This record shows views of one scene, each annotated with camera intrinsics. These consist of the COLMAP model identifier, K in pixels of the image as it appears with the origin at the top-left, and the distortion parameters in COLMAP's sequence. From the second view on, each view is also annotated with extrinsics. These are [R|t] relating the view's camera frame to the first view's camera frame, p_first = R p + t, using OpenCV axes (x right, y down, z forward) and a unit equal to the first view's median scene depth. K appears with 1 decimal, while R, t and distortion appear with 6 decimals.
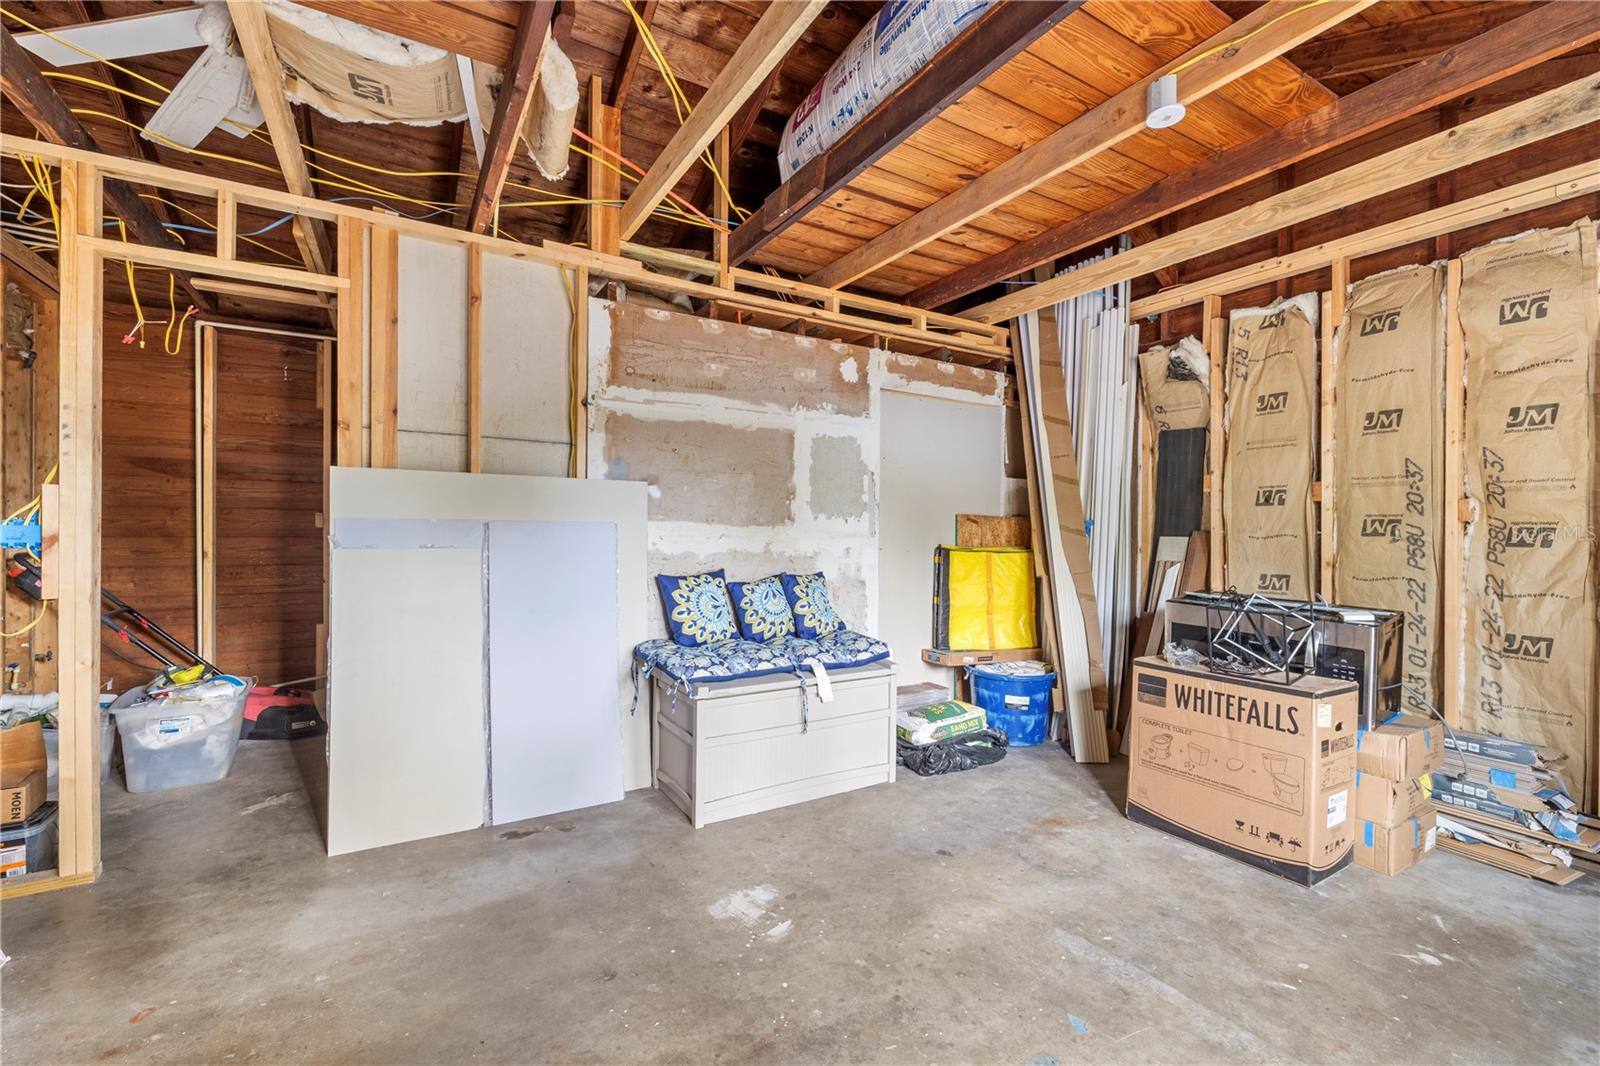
lens RADIAL K [[675.5, 0, 796.1], [0, 675.5, 528.6], [0, 0, 1]] dist [0.001759, 0.000334]
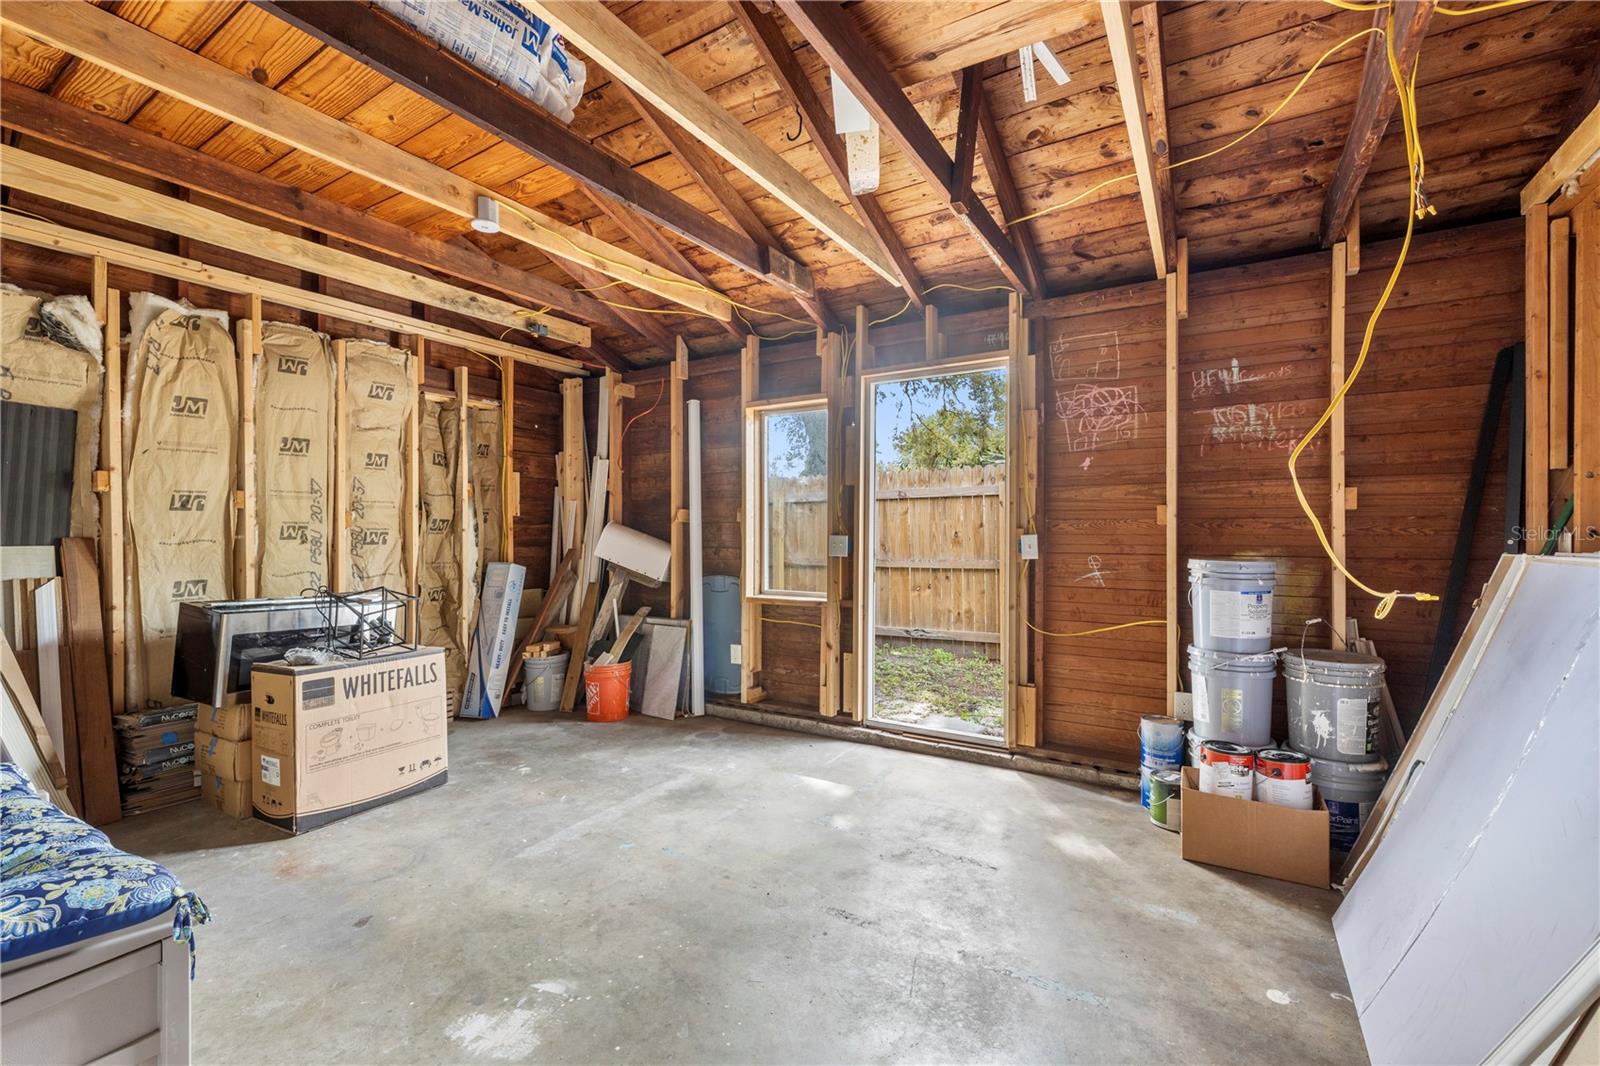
lens RADIAL K [[675.5, 0, 796.1], [0, 675.5, 528.6], [0, 0, 1]] dist [0.001759, 0.000334]
pose [[-0.456128, -0.003114, 0.889909, -0.635789], [0.000390, 0.999993, 0.003699, -0.012525], [-0.889914, 0.002035, -0.456123, 0.734626]]
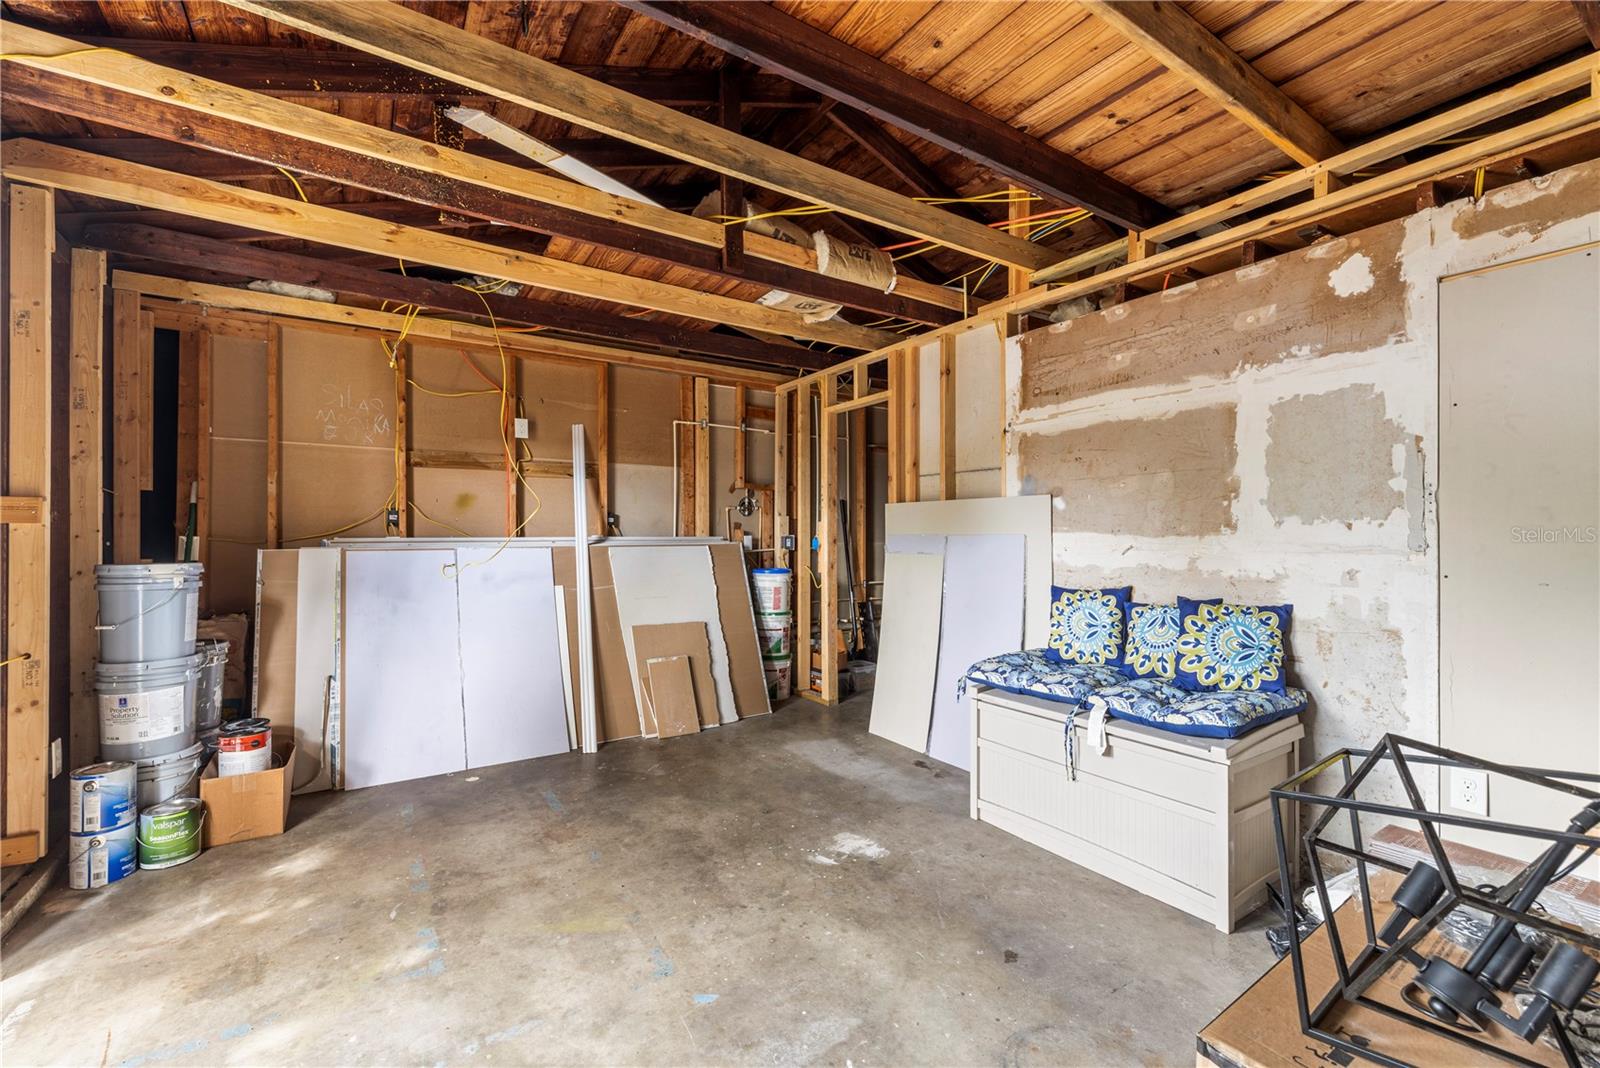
lens RADIAL K [[675.5, 0, 796.1], [0, 675.5, 529.6], [0, 0, 1]] dist [0.001759, 0.000334]
pose [[0.038183, -0.021496, -0.999040, 0.808717], [-0.001185, 0.999767, -0.021556, 0.006762], [0.999270, 0.002007, 0.038149, 0.589530]]
